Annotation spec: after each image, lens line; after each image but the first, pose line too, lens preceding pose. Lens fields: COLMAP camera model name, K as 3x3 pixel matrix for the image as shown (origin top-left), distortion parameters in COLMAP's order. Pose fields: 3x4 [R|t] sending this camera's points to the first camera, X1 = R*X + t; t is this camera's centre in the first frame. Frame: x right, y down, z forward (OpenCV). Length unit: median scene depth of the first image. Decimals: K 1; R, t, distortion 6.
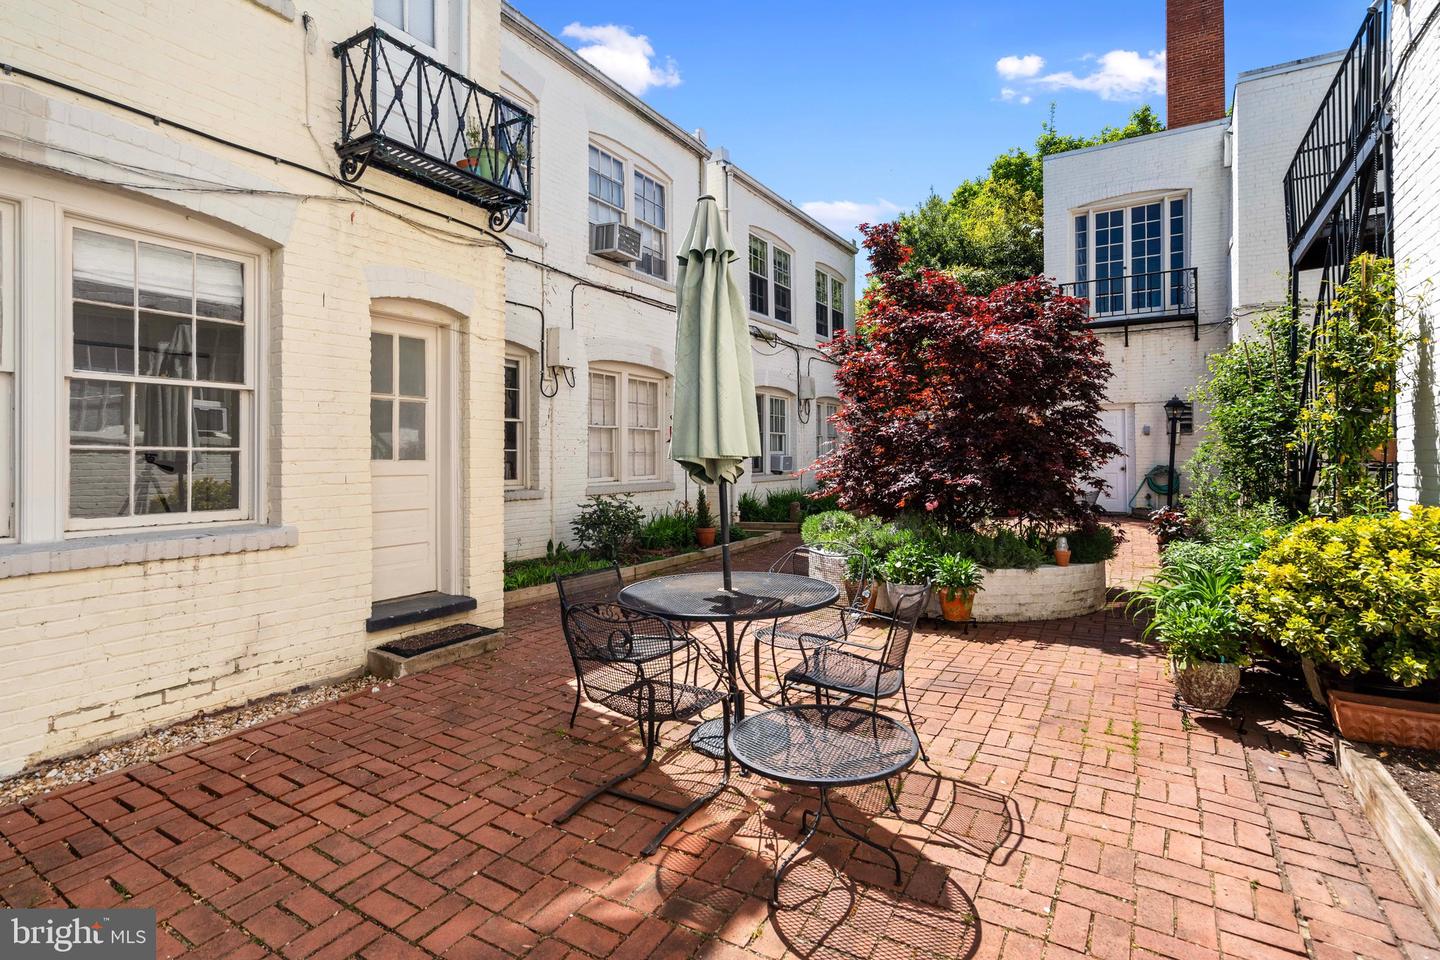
lens RADIAL K [[691.1, 0, 725.1], [0, 691.1, 455.2], [0, 0, 1]] dist [-0.002013, -0.000498]
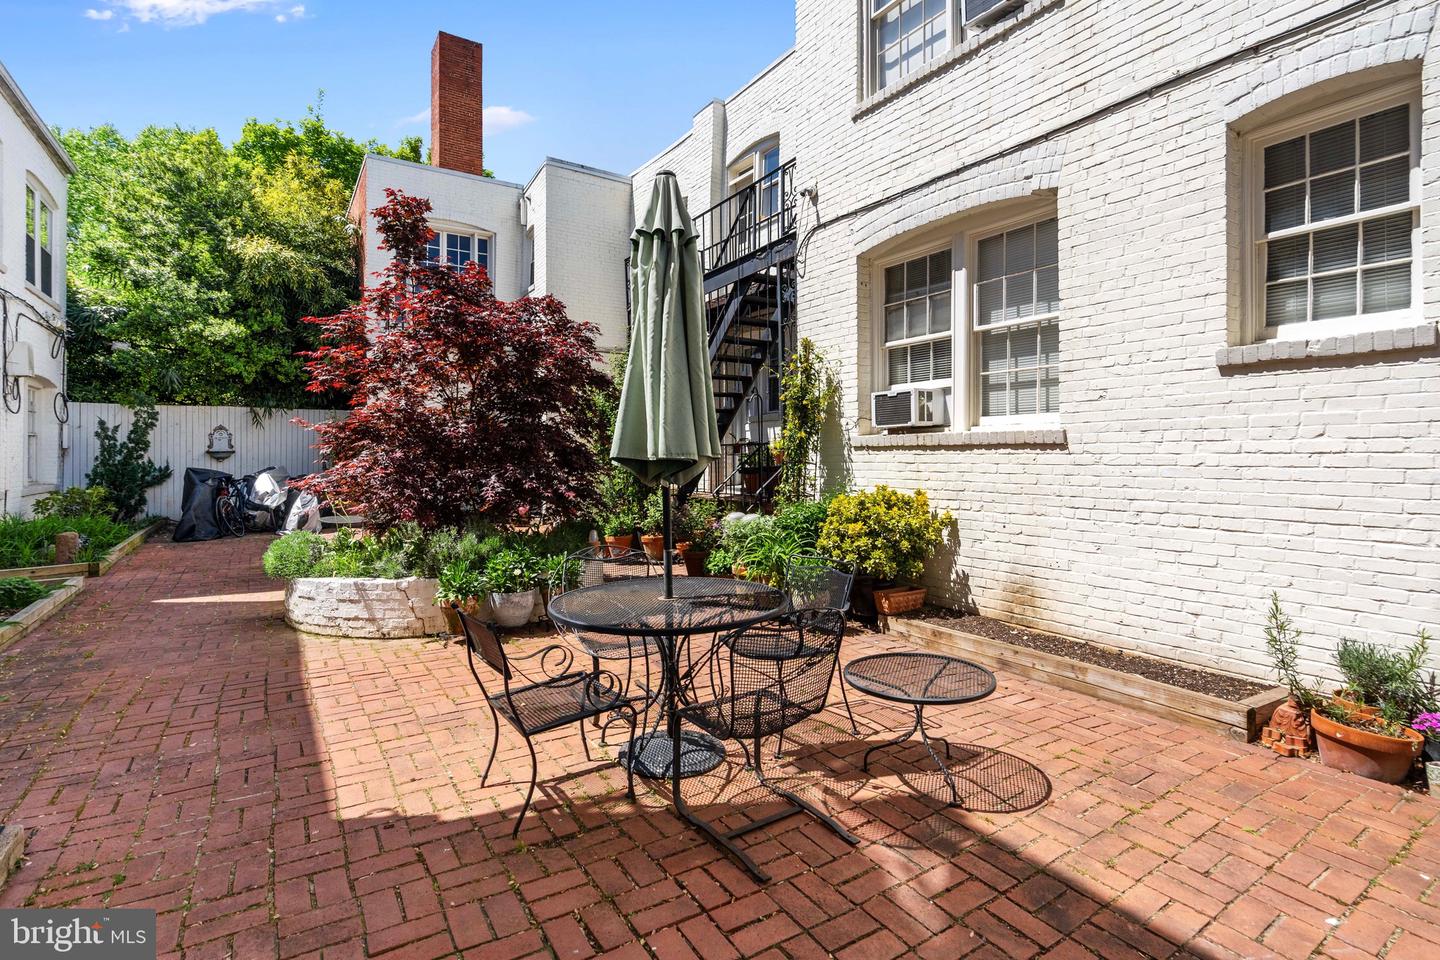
lens RADIAL K [[691.1, 0, 725.1], [0, 691.1, 455.2], [0, 0, 1]] dist [-0.002013, -0.000498]
pose [[0.443659, 0.005664, 0.896178, -1.013109], [0.001940, 0.999972, -0.007280, 0.006168], [-0.896194, 0.004968, 0.443635, 0.643990]]
